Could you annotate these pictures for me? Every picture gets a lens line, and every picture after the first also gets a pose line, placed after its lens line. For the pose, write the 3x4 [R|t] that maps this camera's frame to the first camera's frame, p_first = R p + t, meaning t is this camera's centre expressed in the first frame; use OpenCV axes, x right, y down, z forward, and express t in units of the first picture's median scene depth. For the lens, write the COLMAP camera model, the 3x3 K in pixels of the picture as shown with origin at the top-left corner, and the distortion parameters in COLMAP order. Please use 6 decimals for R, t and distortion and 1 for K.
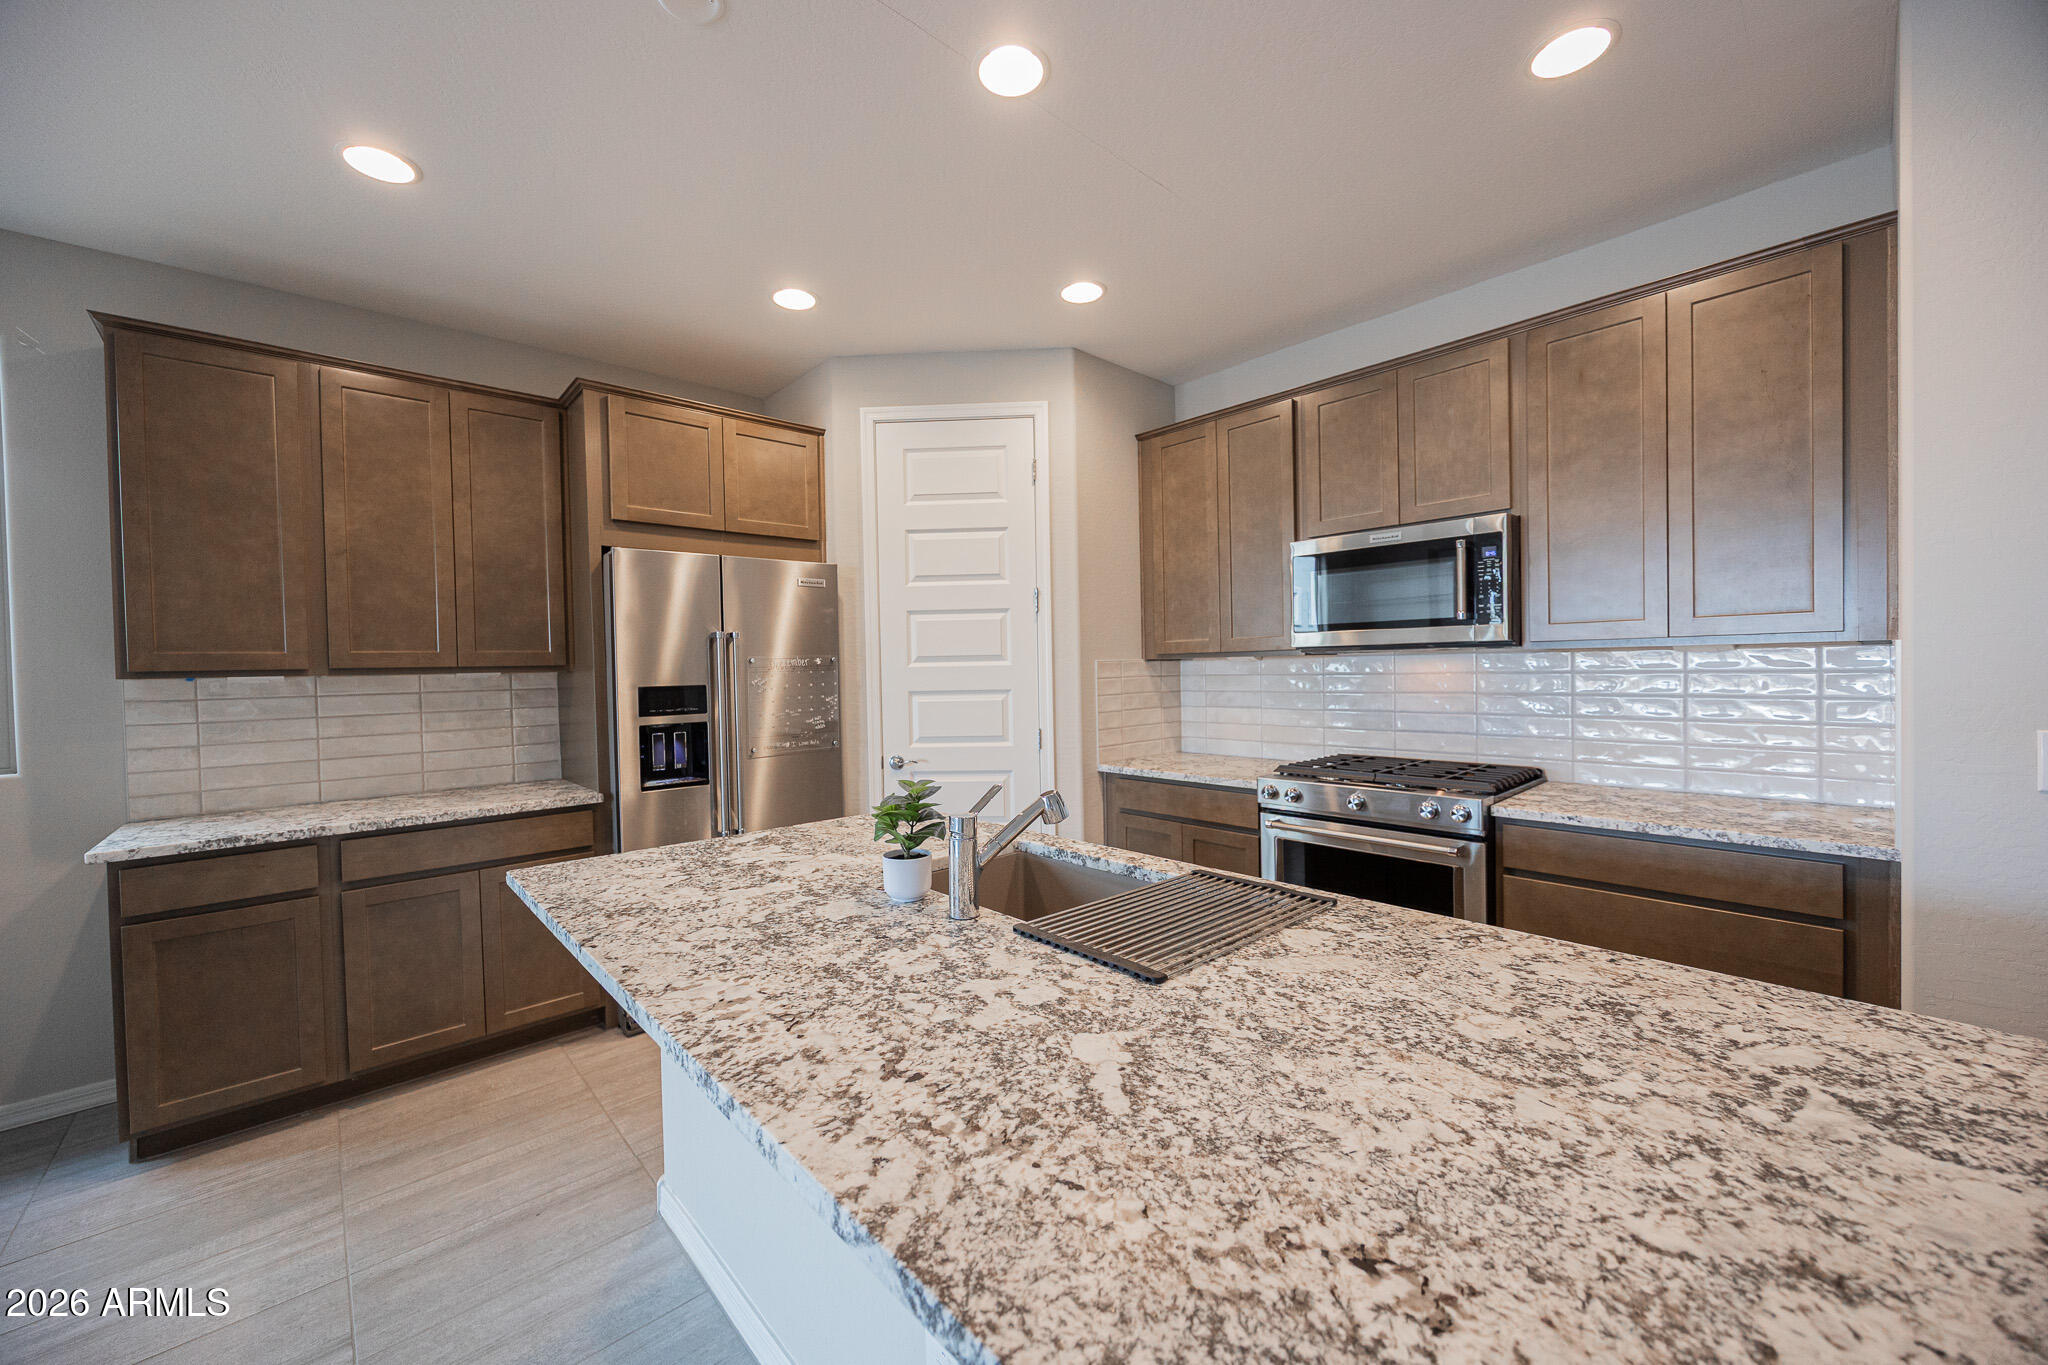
lens RADIAL K [[793.4, 0, 1021.3], [0, 793.4, 680.4], [0, 0, 1]] dist [0.009282, 0.000163]
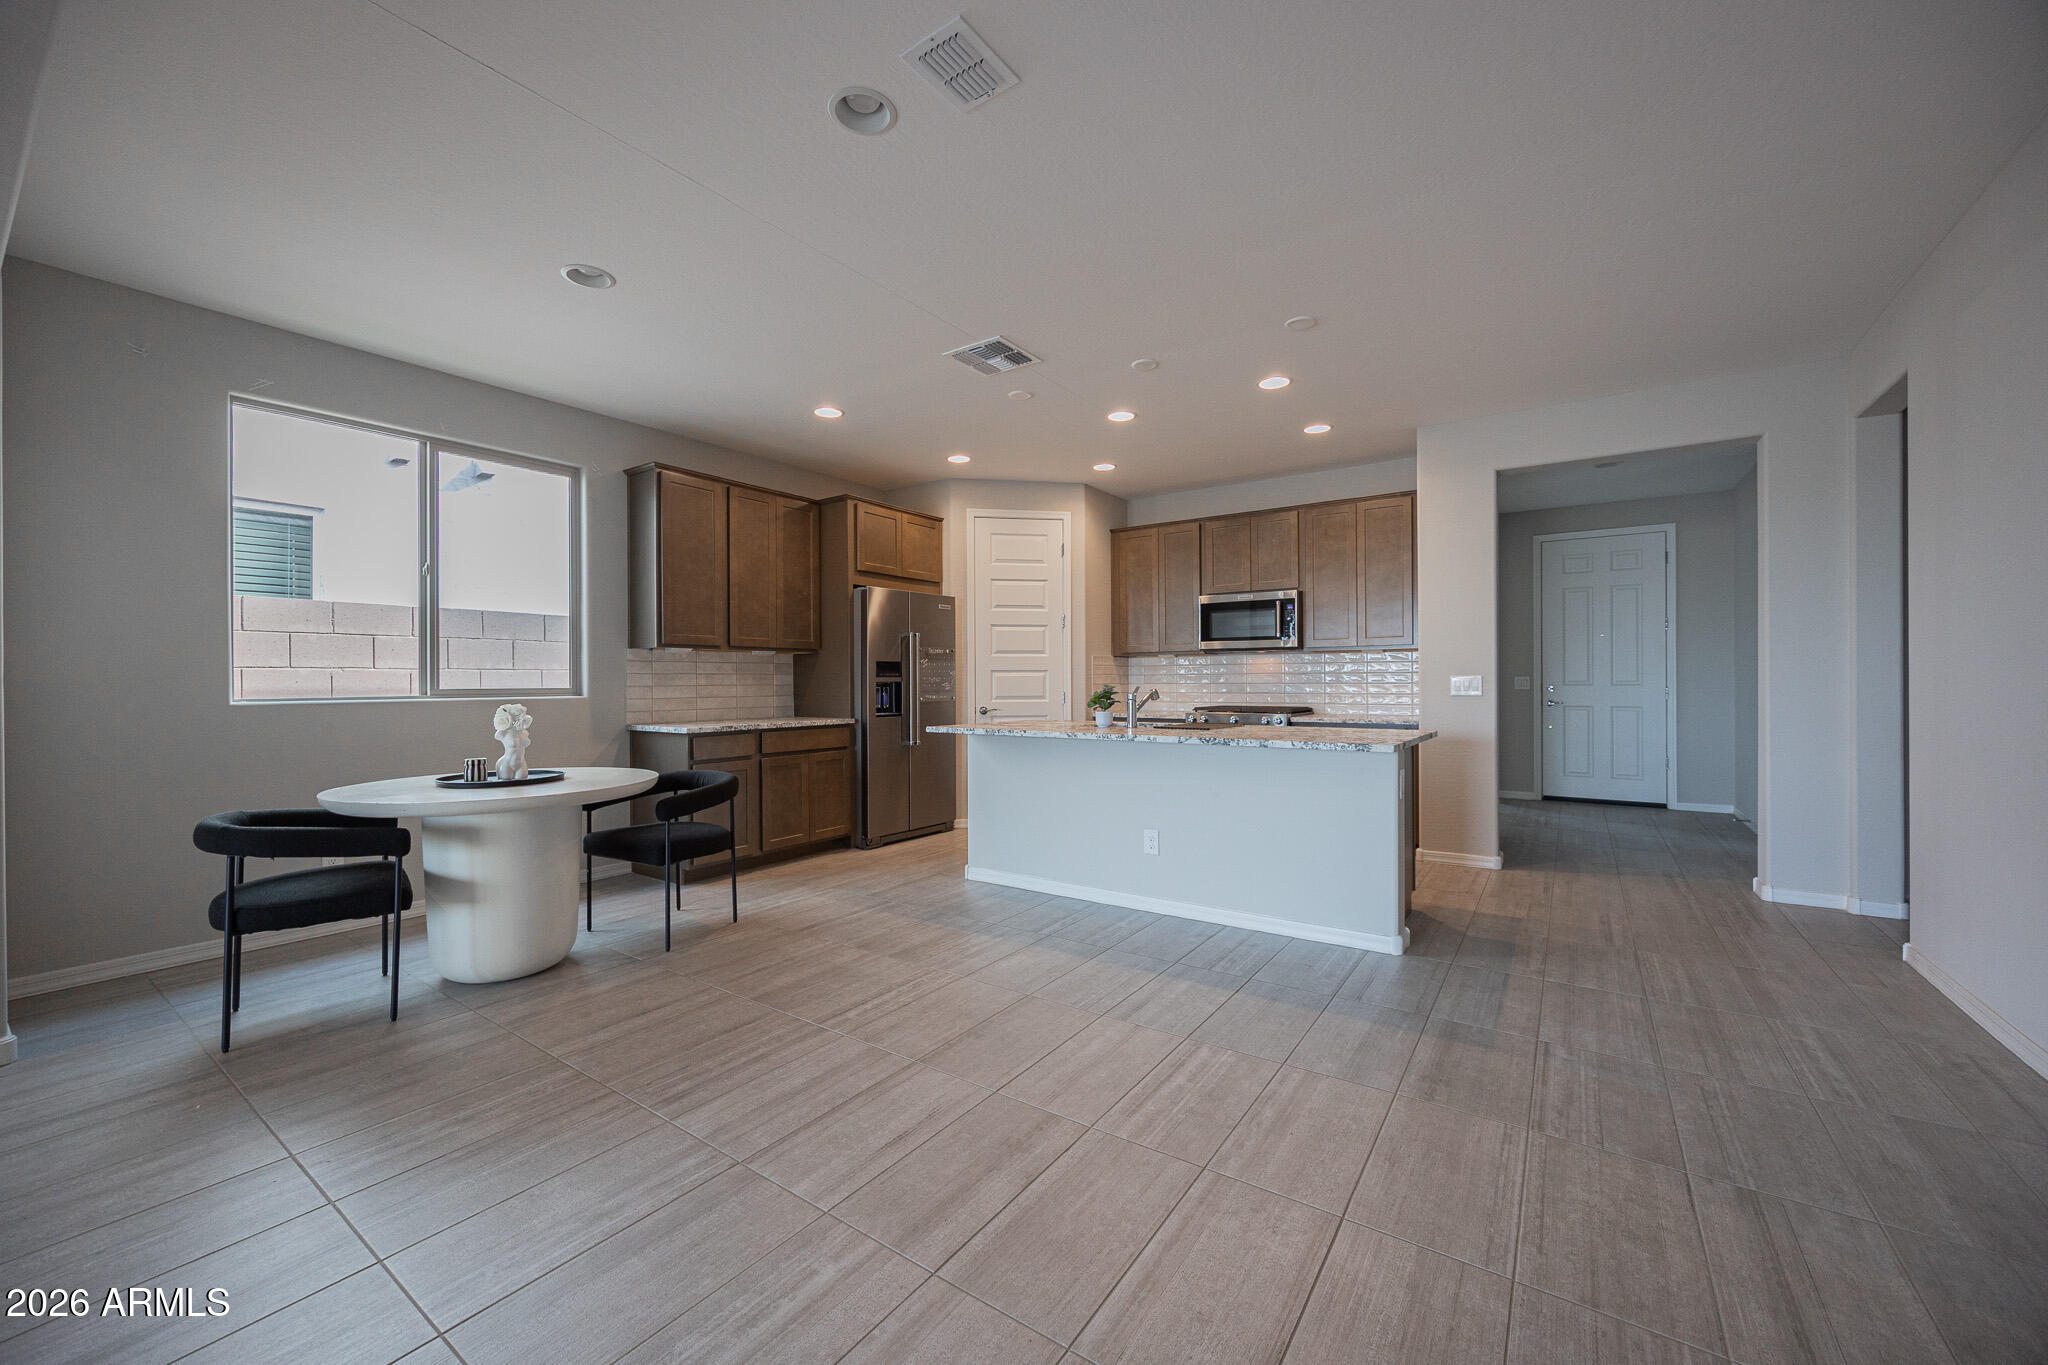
lens RADIAL K [[793.4, 0, 1025.2], [0, 793.4, 681.2], [0, 0, 1]] dist [0.009282, 0.000163]
pose [[0.975359, 0.016185, 0.220030, -0.540849], [-0.011374, 0.999668, -0.023114, 0.093218], [-0.220331, 0.020042, 0.975219, -0.871524]]
